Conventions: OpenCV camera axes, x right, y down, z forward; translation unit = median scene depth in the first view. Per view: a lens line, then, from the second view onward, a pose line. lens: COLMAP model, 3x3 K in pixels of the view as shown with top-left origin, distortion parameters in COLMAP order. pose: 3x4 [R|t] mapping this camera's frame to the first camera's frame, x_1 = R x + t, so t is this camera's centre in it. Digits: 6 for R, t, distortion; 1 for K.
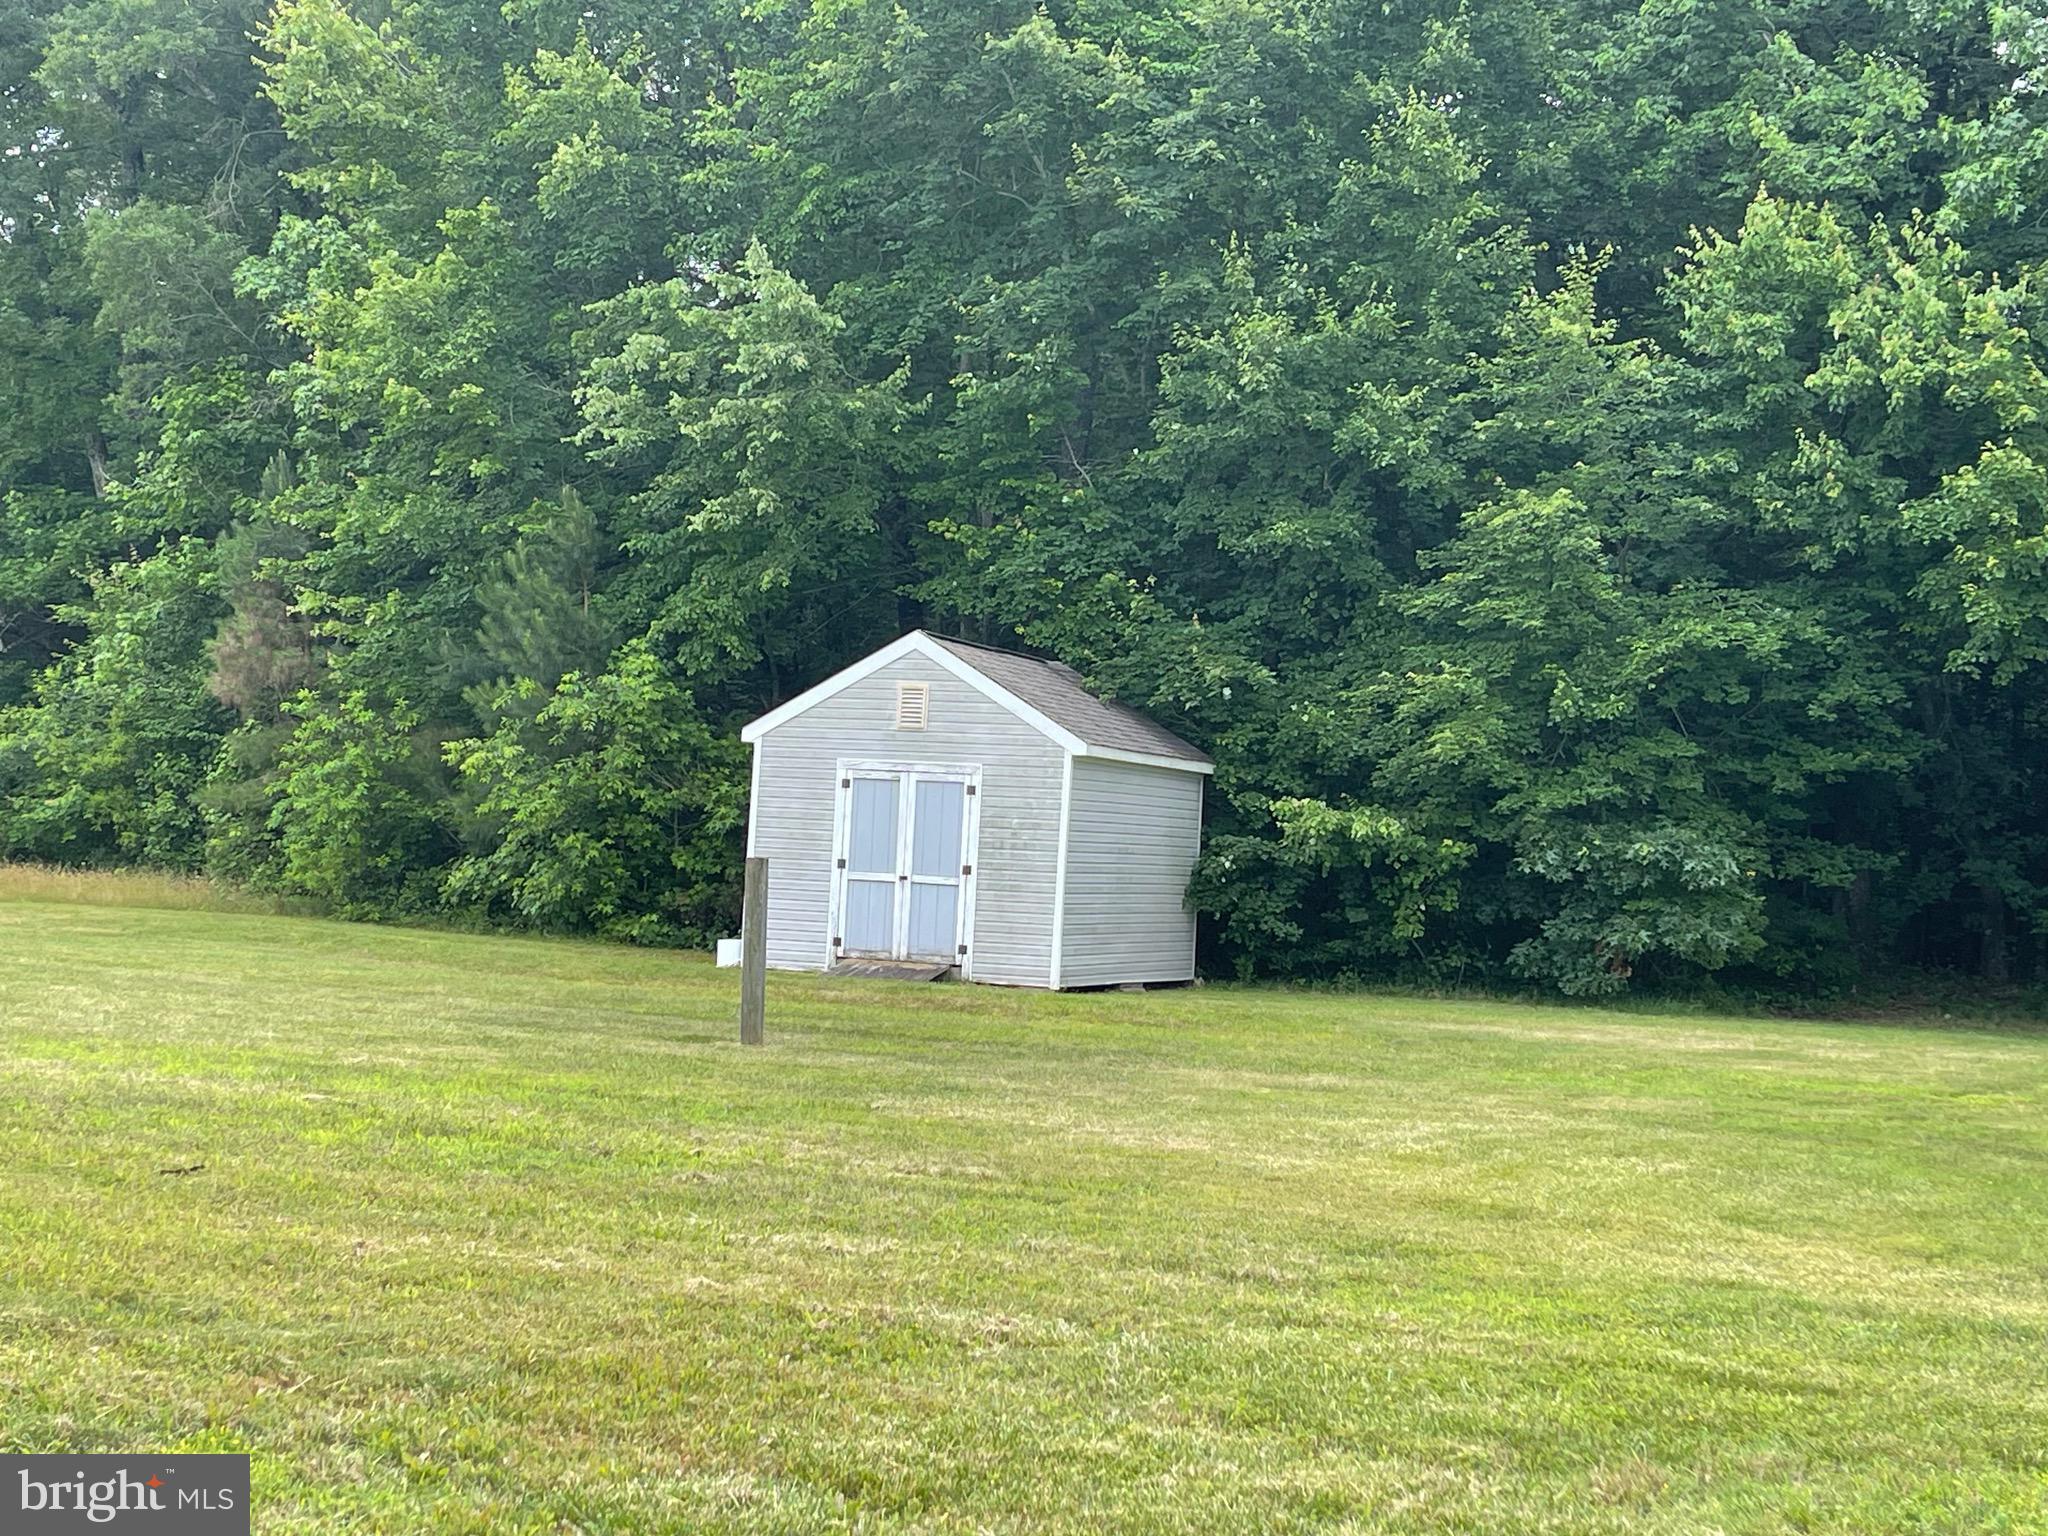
lens RADIAL K [[3260.2, 0, 1024.0], [0, 3260.2, 768.0], [0, 0, 1]] dist [0.201065, -0.721074]
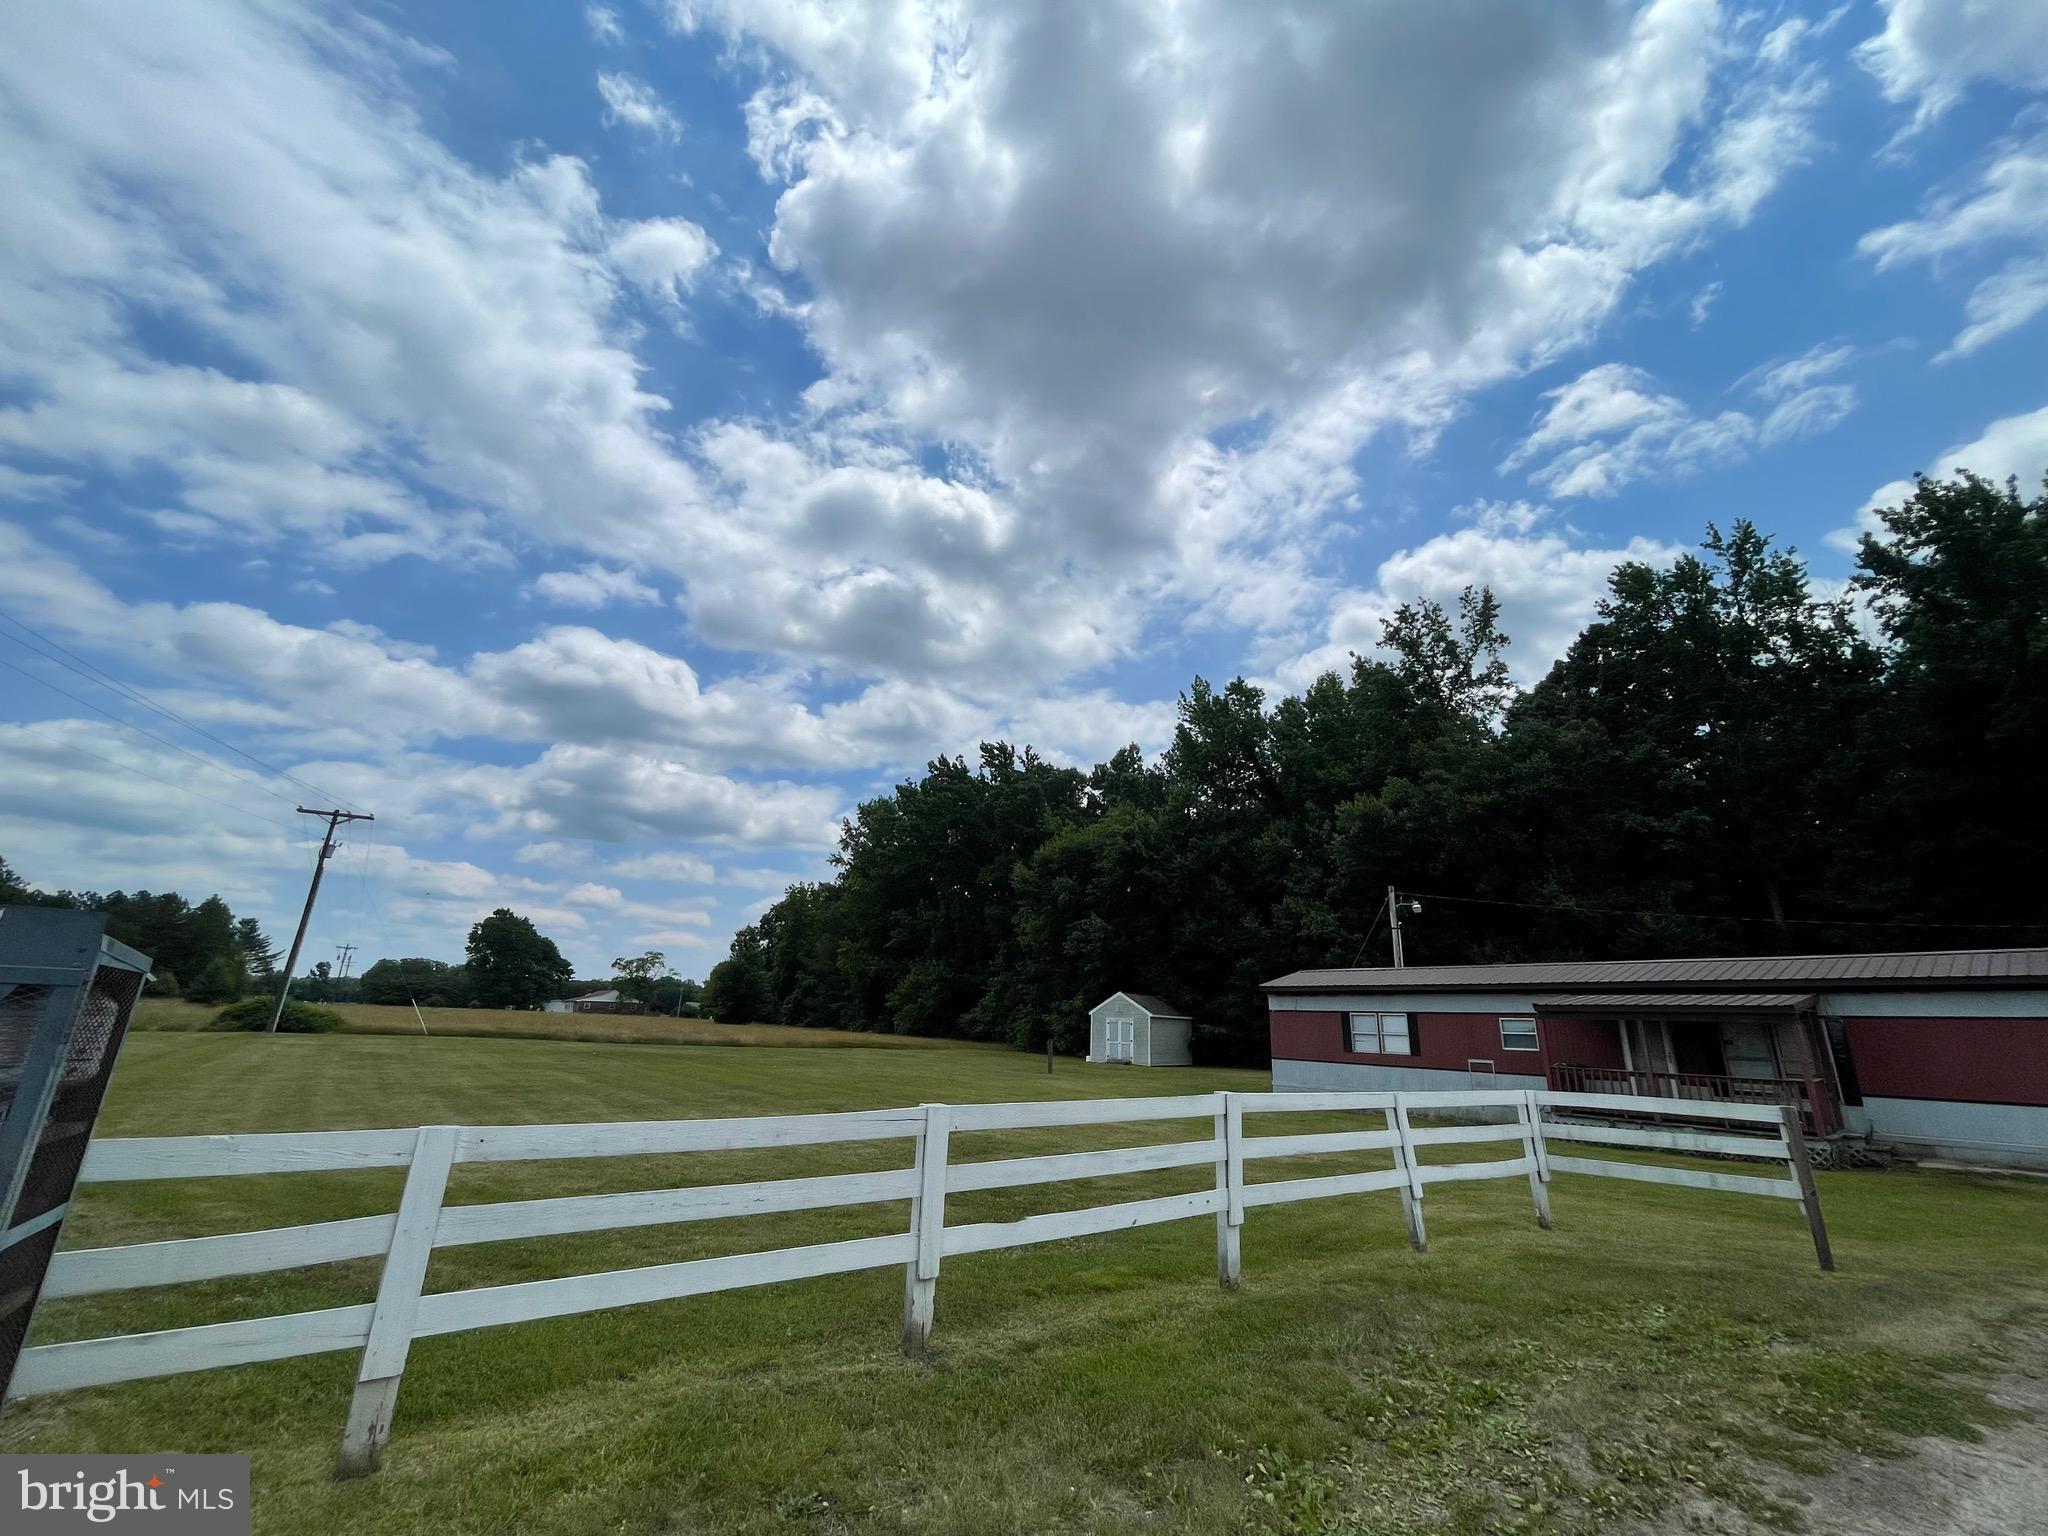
lens RADIAL K [[846.6, 0, 1024.0], [0, 846.6, 768.0], [0, 0, 1]] dist [0.000254, -0.000020]
pose [[0.955022, -0.100697, -0.278915, 0.222977], [0.019856, 0.960182, -0.278668, -0.011688], [0.295870, 0.260596, 0.918994, -0.338237]]
